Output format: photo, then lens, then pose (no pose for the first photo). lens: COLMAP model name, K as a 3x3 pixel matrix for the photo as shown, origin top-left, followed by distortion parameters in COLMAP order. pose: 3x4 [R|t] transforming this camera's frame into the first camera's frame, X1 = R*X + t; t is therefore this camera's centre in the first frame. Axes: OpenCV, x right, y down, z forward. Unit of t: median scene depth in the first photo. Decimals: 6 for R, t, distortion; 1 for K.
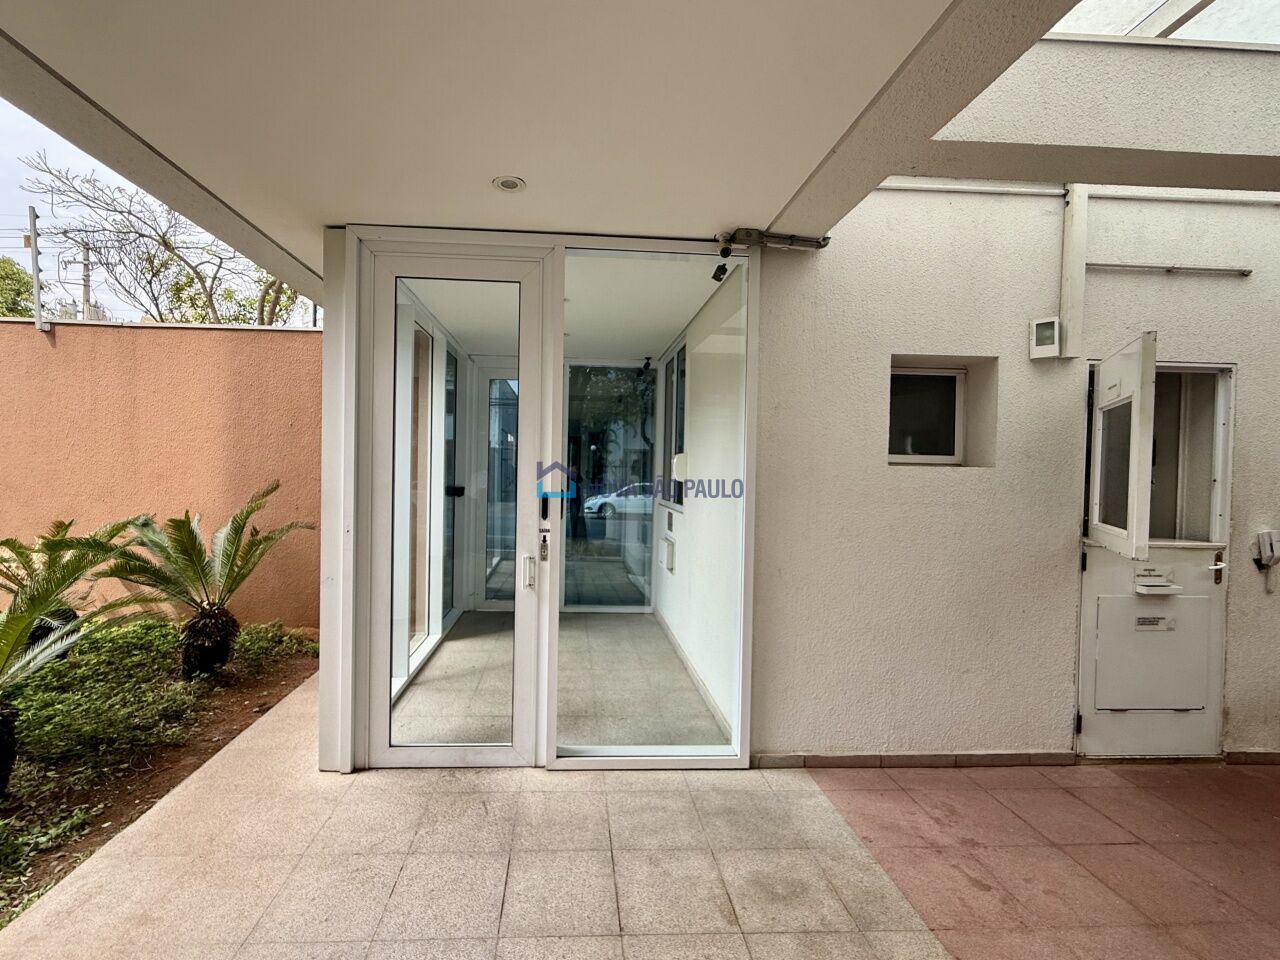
lens RADIAL K [[586.9, 0, 640.0], [0, 586.9, 480.0], [0, 0, 1]] dist [0.002360, 0.000401]
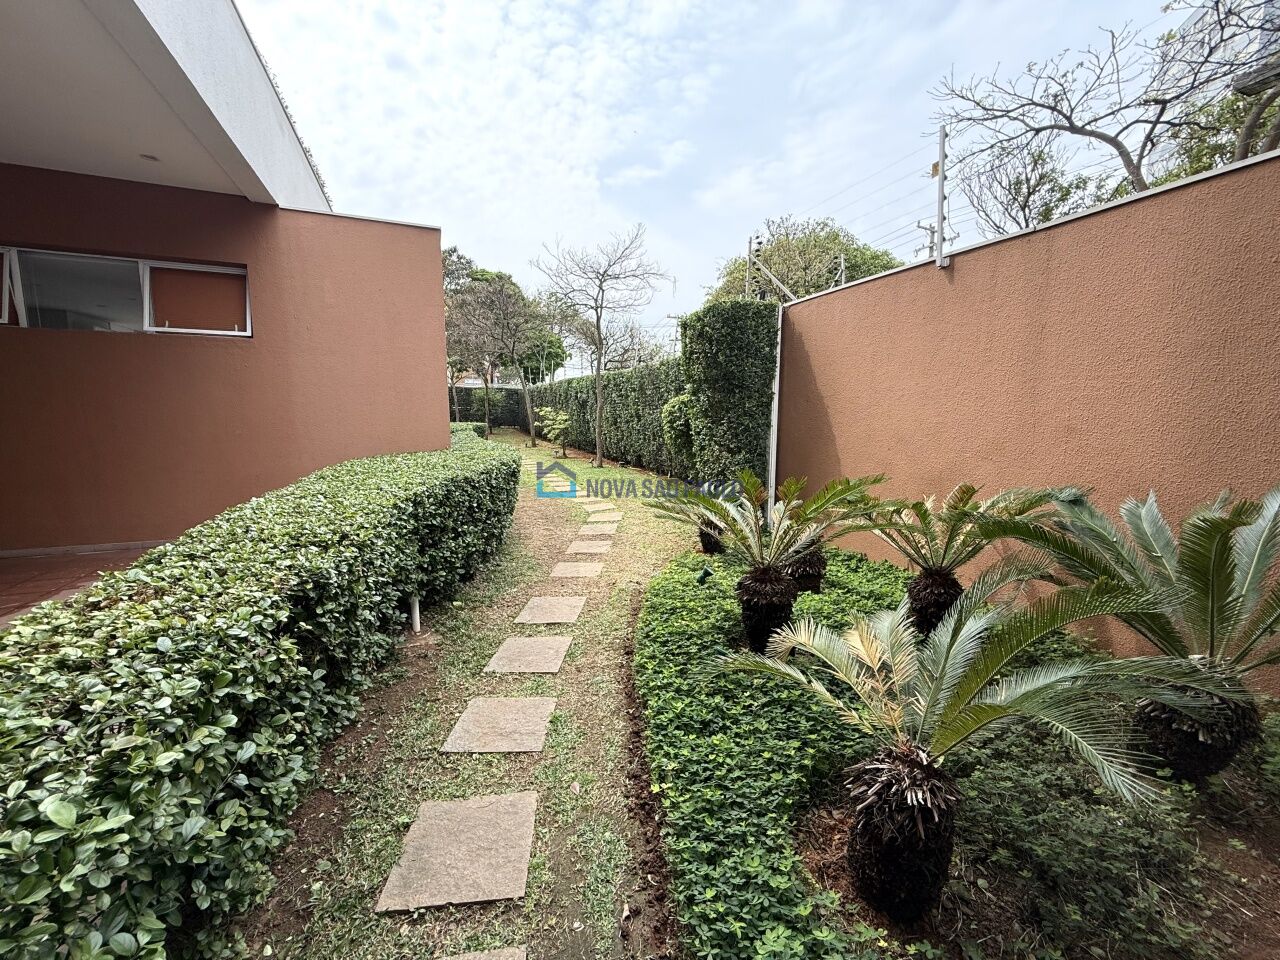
lens RADIAL K [[586.9, 0, 640.0], [0, 586.9, 480.0], [0, 0, 1]] dist [0.002360, 0.000401]
pose [[0.371827, 0.086588, -0.924255, -0.328617], [-0.018187, 0.996129, 0.086005, 0.001749], [0.928124, -0.015170, 0.371962, 0.231986]]
